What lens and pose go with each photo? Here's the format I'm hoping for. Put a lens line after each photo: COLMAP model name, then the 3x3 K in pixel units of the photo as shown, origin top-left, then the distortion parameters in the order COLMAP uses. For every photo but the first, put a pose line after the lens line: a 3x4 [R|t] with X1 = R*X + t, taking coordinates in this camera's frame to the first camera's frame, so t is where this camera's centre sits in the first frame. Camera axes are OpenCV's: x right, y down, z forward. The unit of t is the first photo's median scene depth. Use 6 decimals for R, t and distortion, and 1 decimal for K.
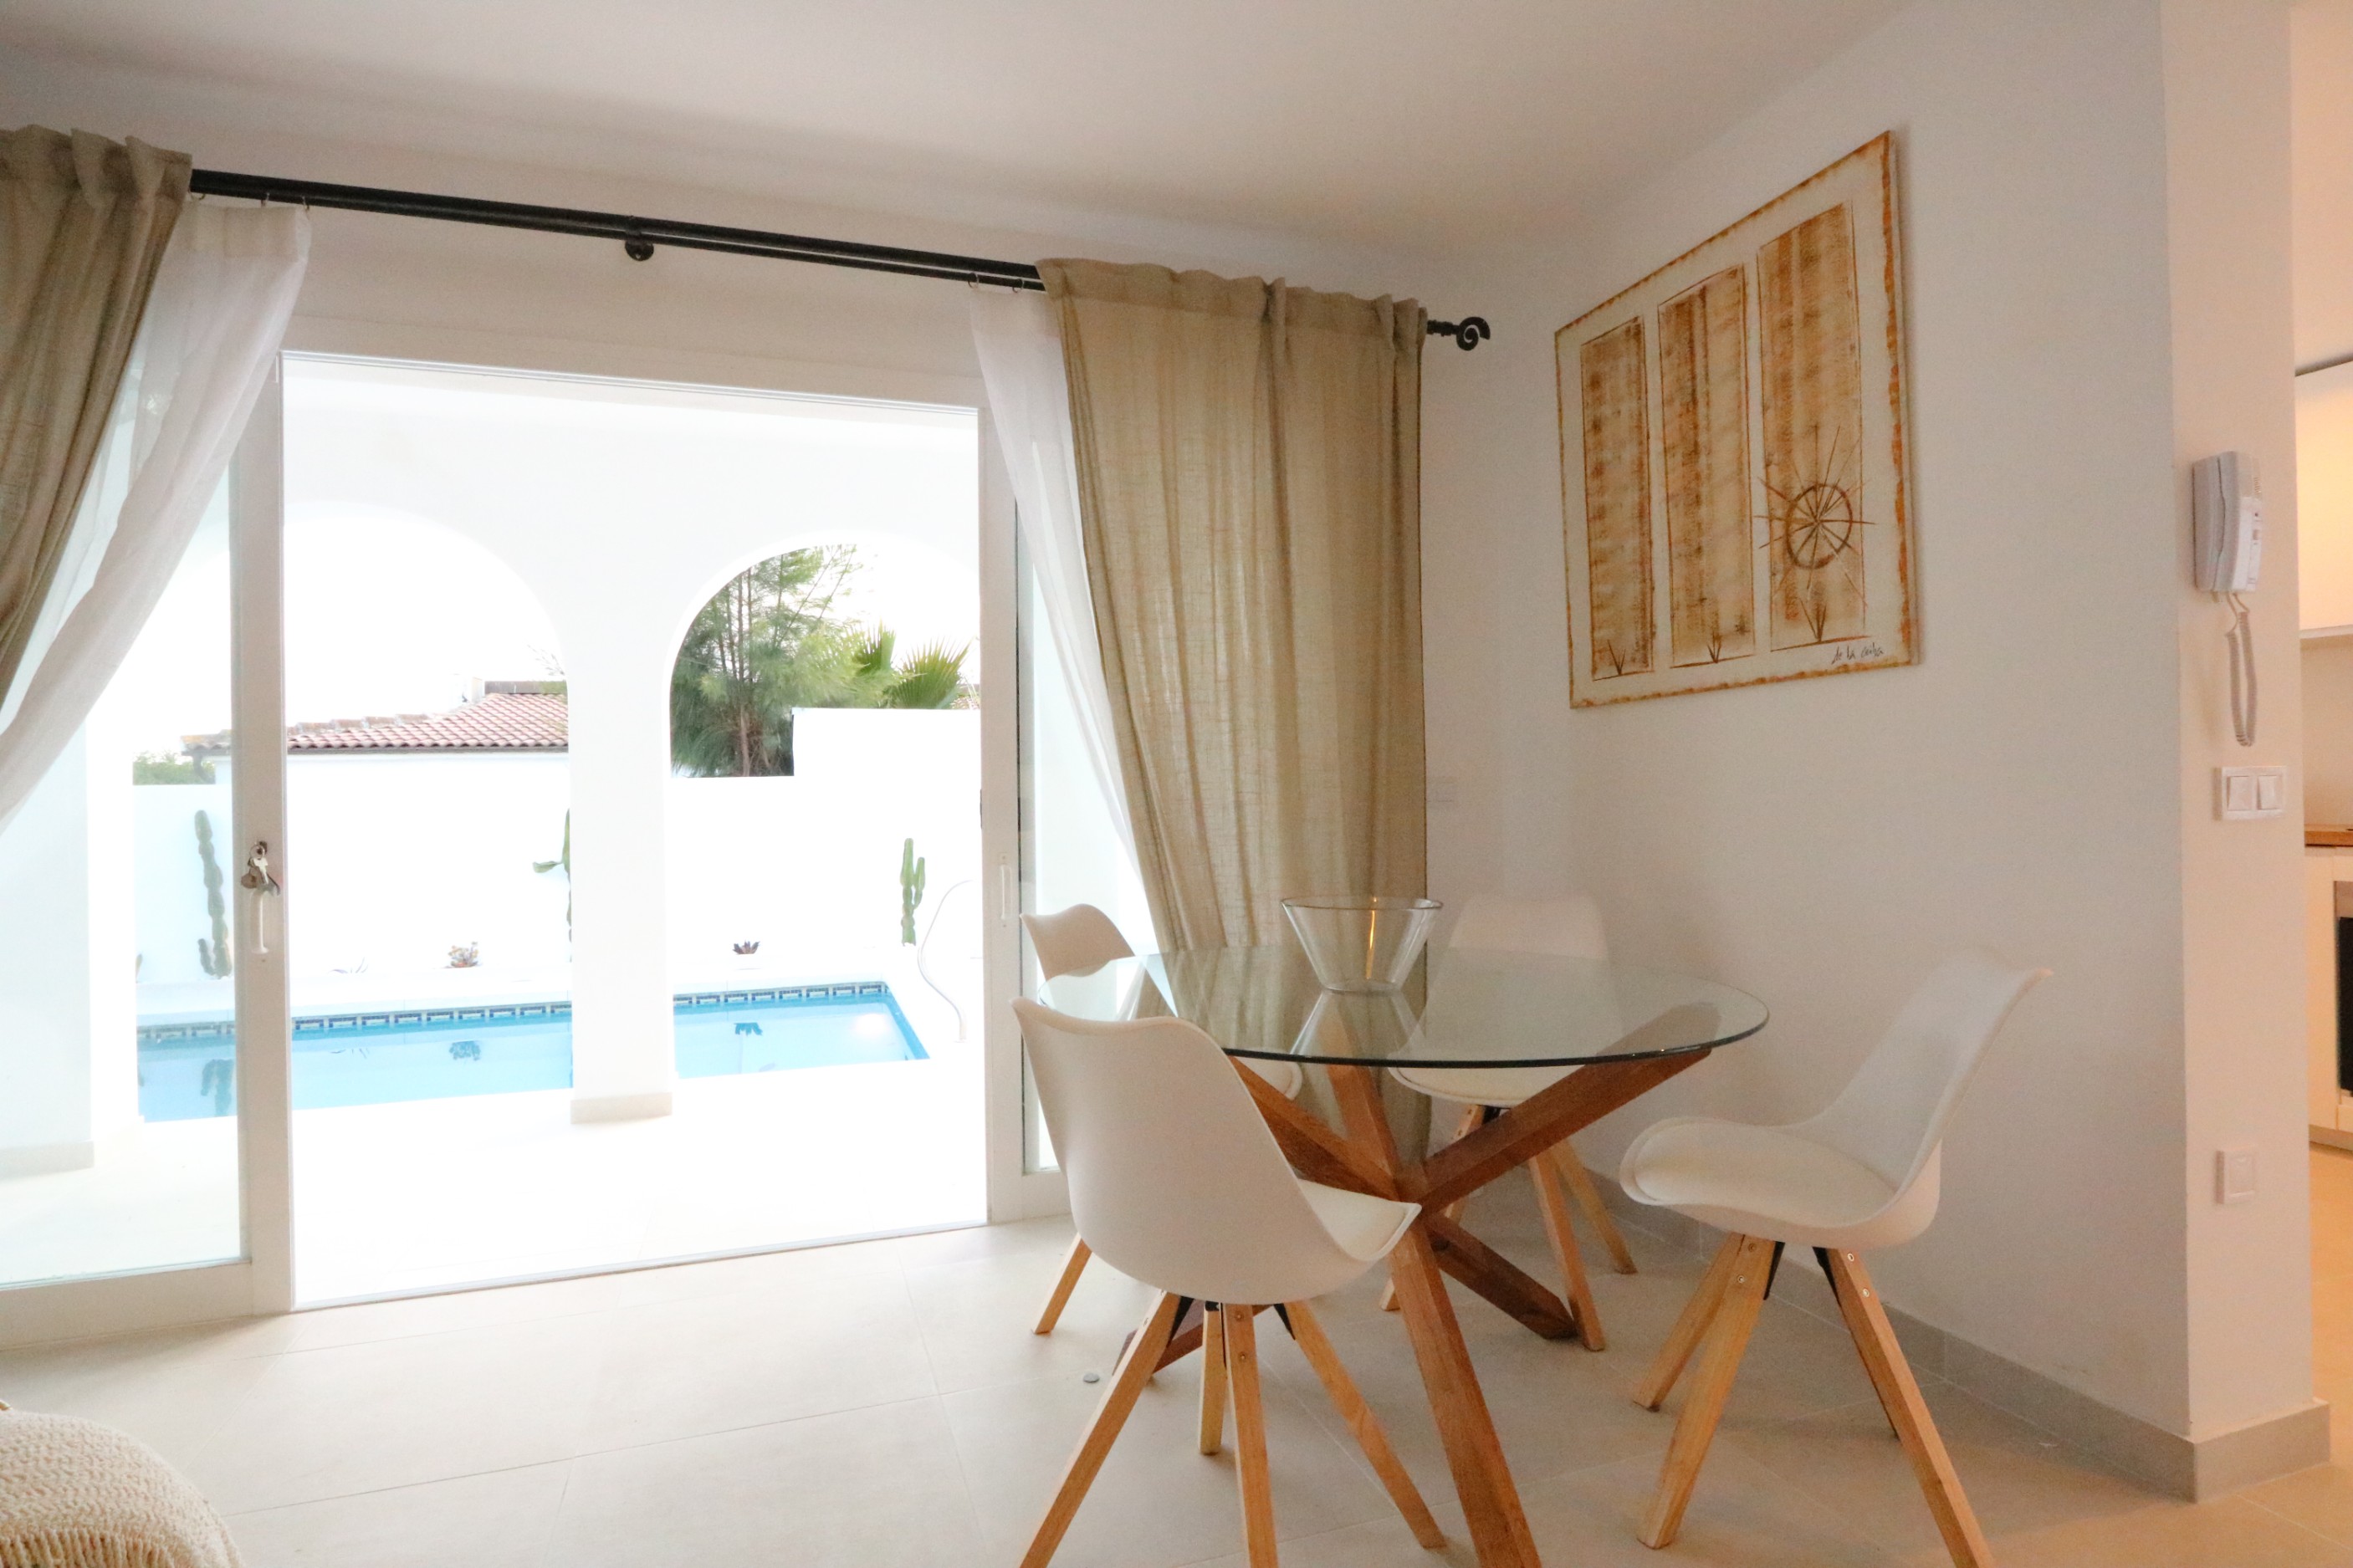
lens RADIAL K [[1191.7, 0, 1171.5], [0, 1191.7, 788.6], [0, 0, 1]] dist [-0.021406, 0.006466]
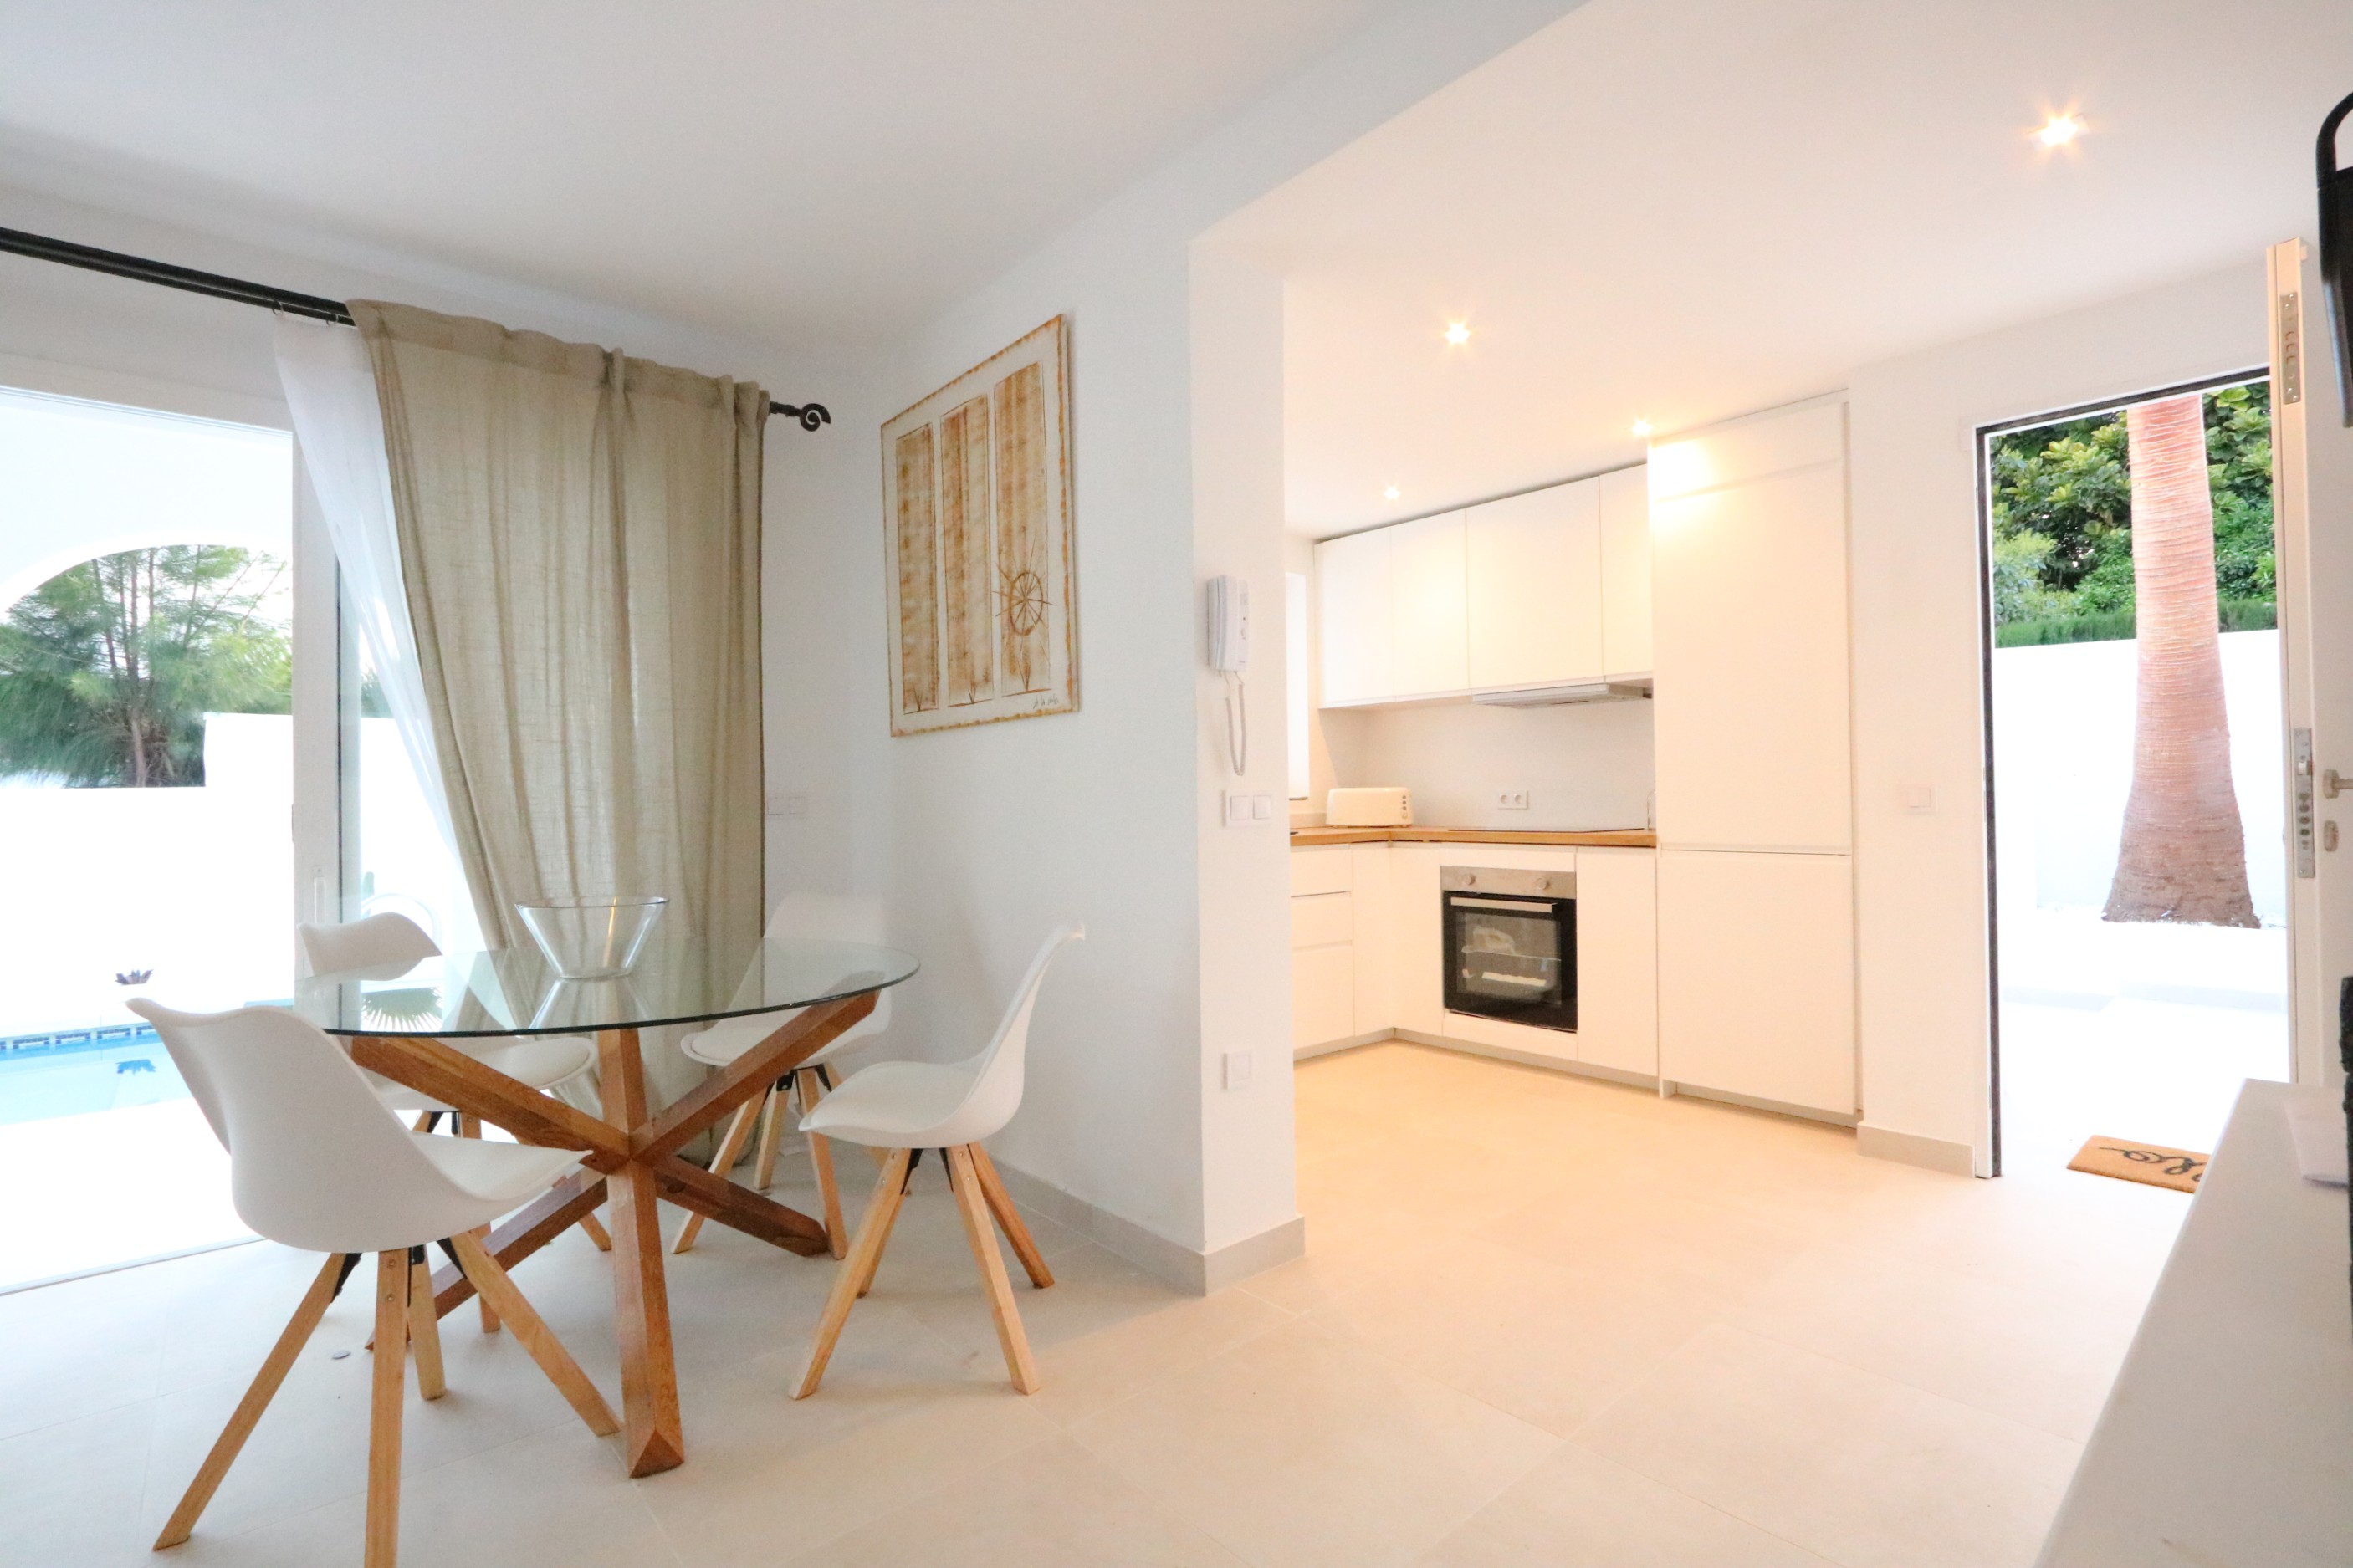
lens RADIAL K [[1083.6, 0, 1174.5], [0, 1083.6, 789.0], [0, 0, 1]] dist [-0.024212, 0.007503]
pose [[0.926309, 0.003647, 0.376747, 0.206929], [-0.000133, 0.999956, -0.009352, -0.004153], [-0.376765, 0.008613, 0.926269, -0.142260]]
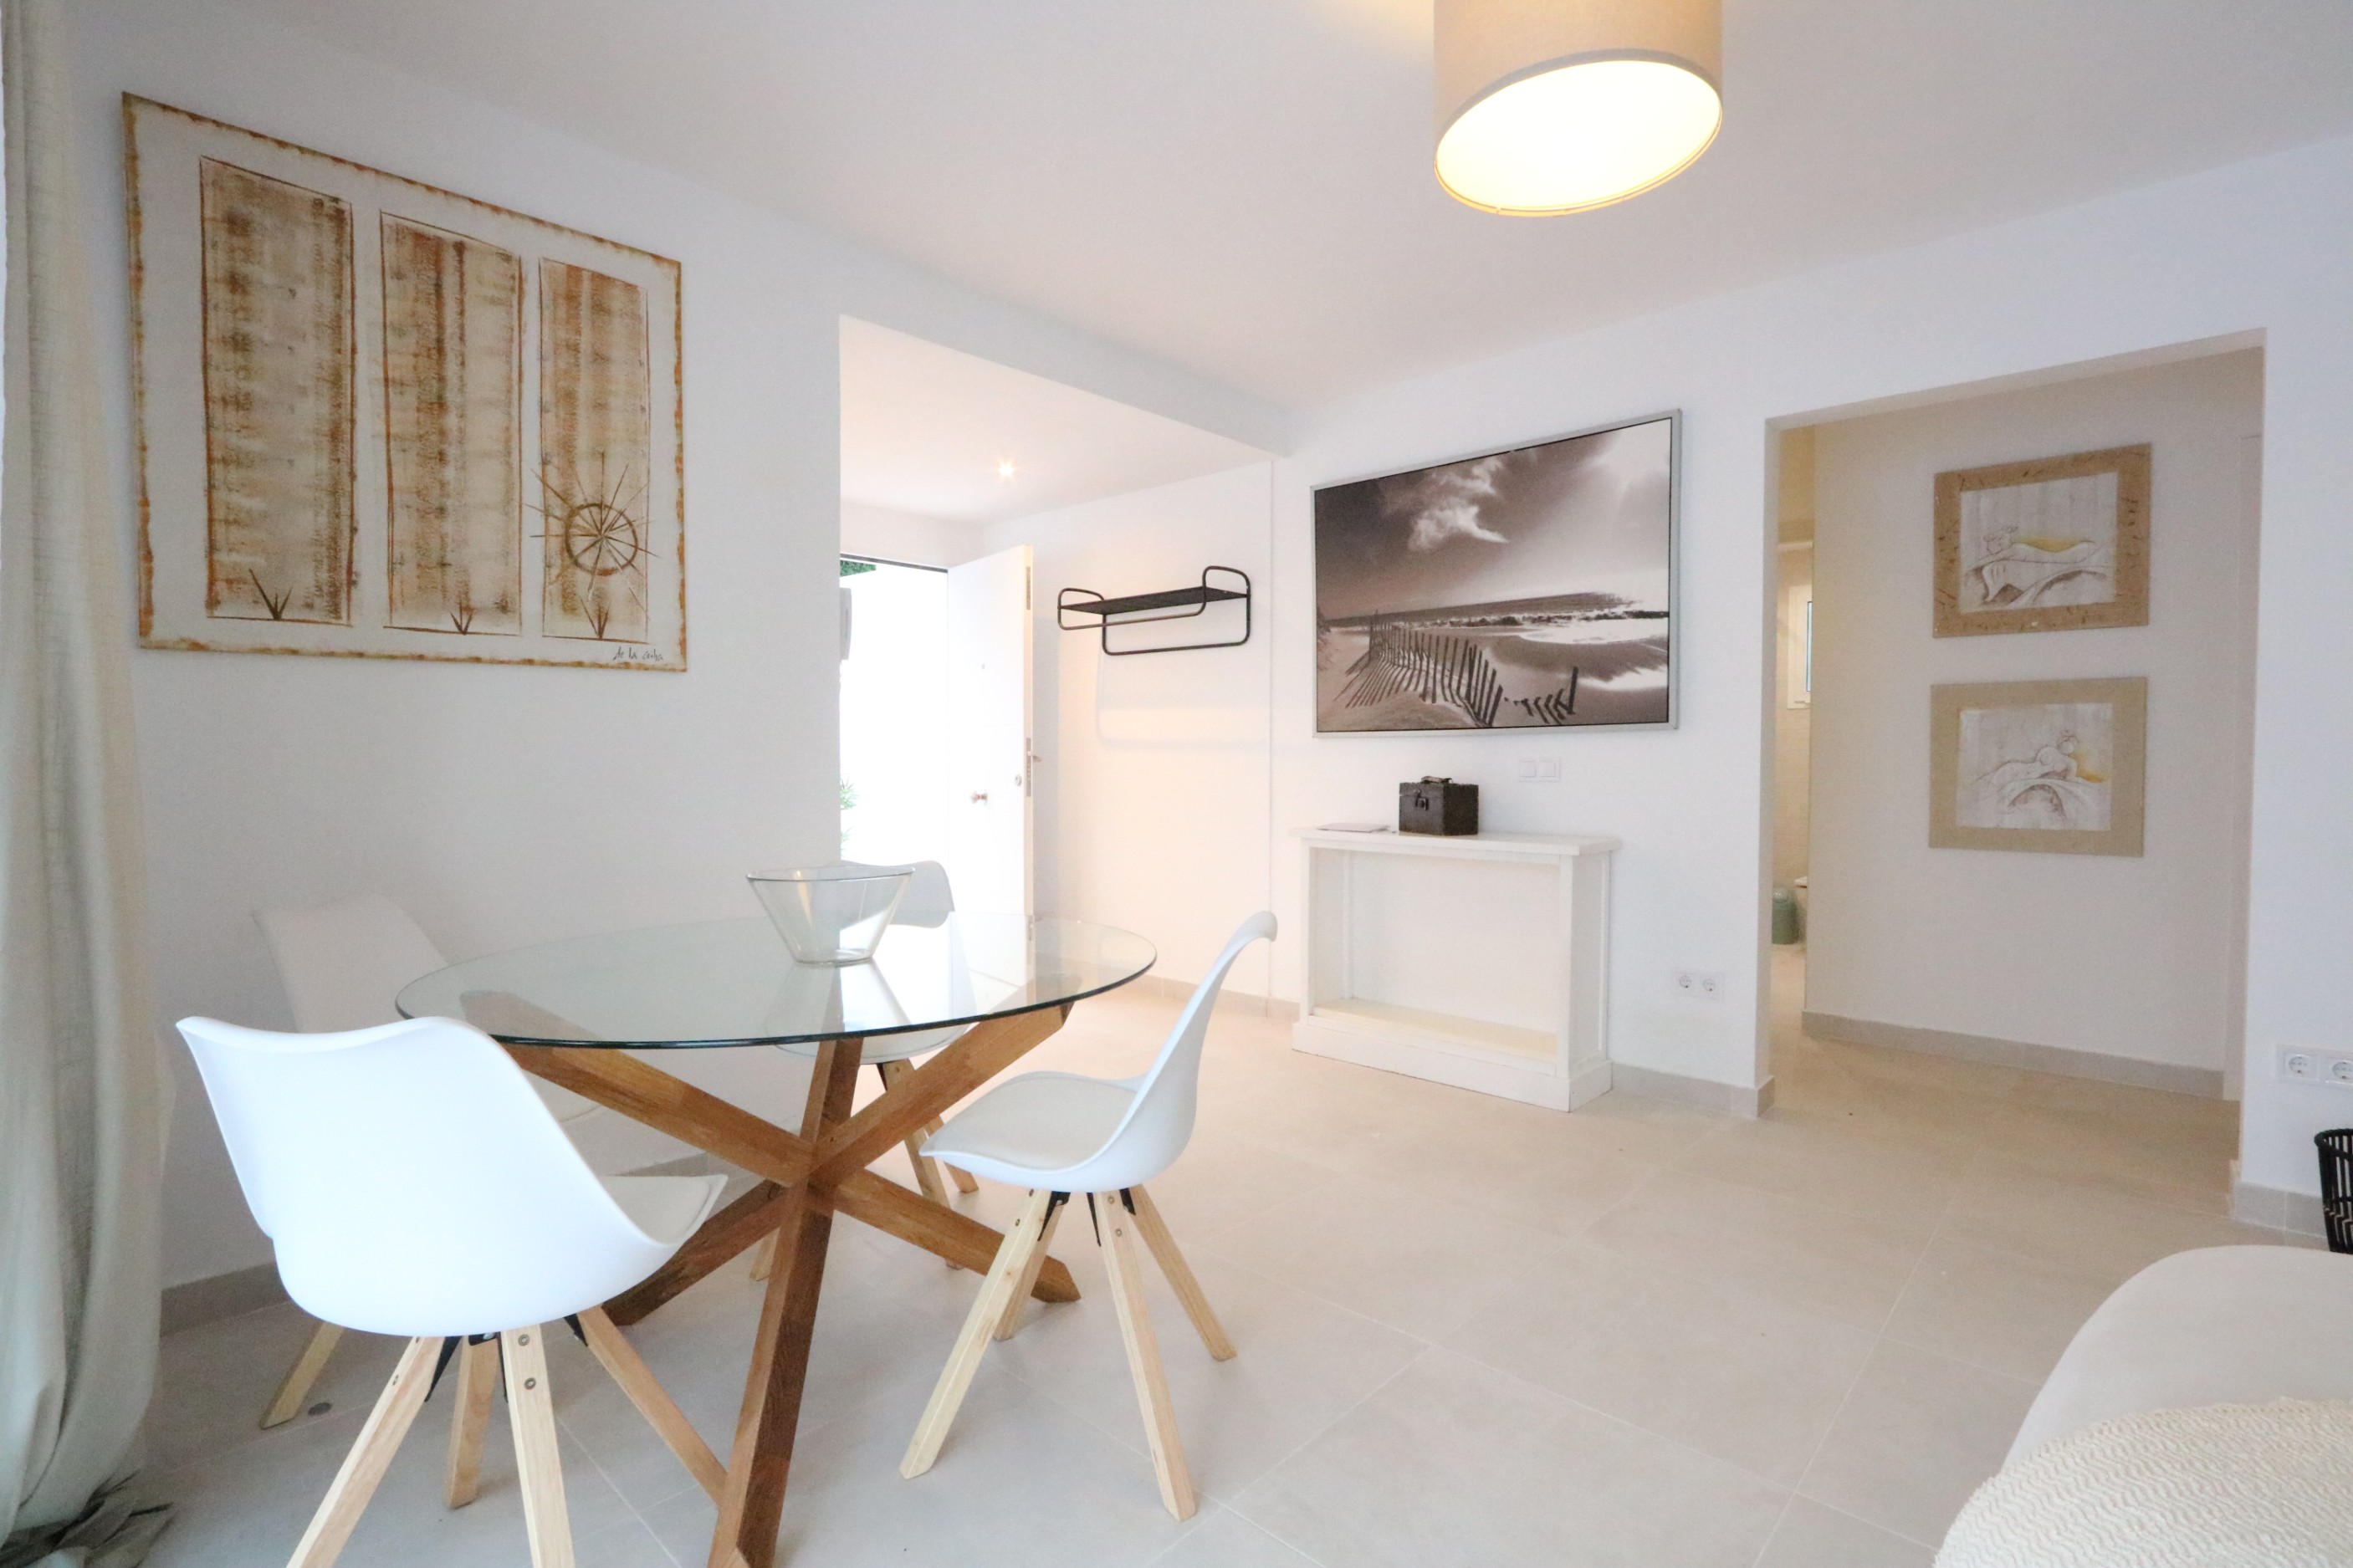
lens RADIAL K [[1083.6, 0, 1174.5], [0, 1083.6, 789.0], [0, 0, 1]] dist [-0.024212, 0.007503]
pose [[-0.462027, -0.011099, 0.886796, -0.551876], [0.002381, 0.999903, 0.013756, 0.009508], [-0.886862, 0.008467, -0.461956, 0.828148]]
